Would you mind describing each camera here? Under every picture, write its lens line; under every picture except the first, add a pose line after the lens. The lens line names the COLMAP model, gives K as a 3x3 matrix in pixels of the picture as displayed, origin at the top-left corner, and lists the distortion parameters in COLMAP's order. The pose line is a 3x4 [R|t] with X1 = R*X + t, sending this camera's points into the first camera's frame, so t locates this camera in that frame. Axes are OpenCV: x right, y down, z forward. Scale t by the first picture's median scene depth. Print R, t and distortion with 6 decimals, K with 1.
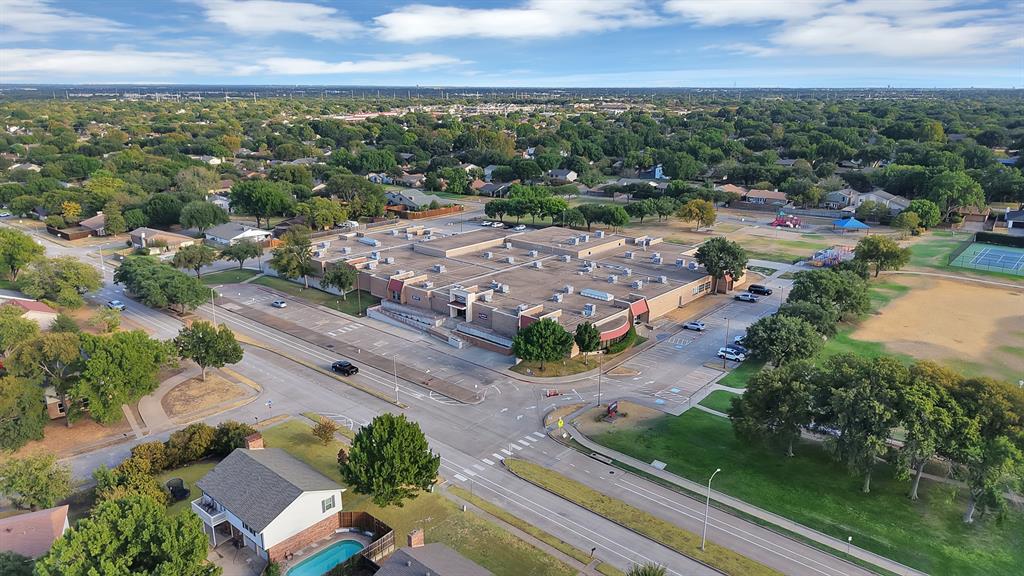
lens RADIAL K [[693.0, 0, 511.1], [0, 693.0, 289.0], [0, 0, 1]] dist [0.000057, -0.001707]
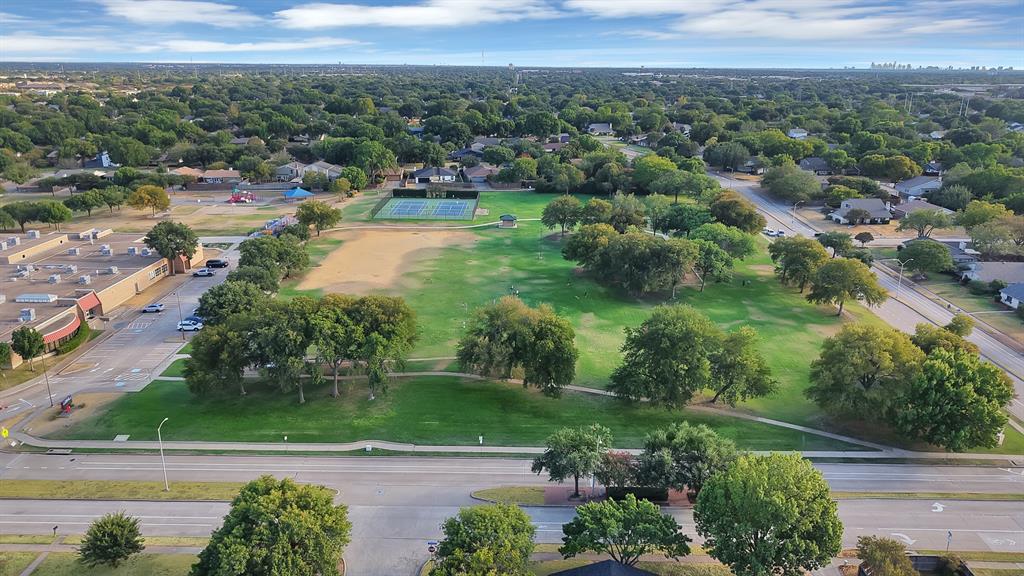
lens RADIAL K [[693.0, 0, 511.1], [0, 693.0, 289.0], [0, 0, 1]] dist [0.000057, -0.001707]
pose [[0.756947, -0.194168, 0.623963, 0.022641], [0.174297, 0.980235, 0.093590, 0.016432], [-0.629803, 0.037912, 0.775829, -0.105038]]
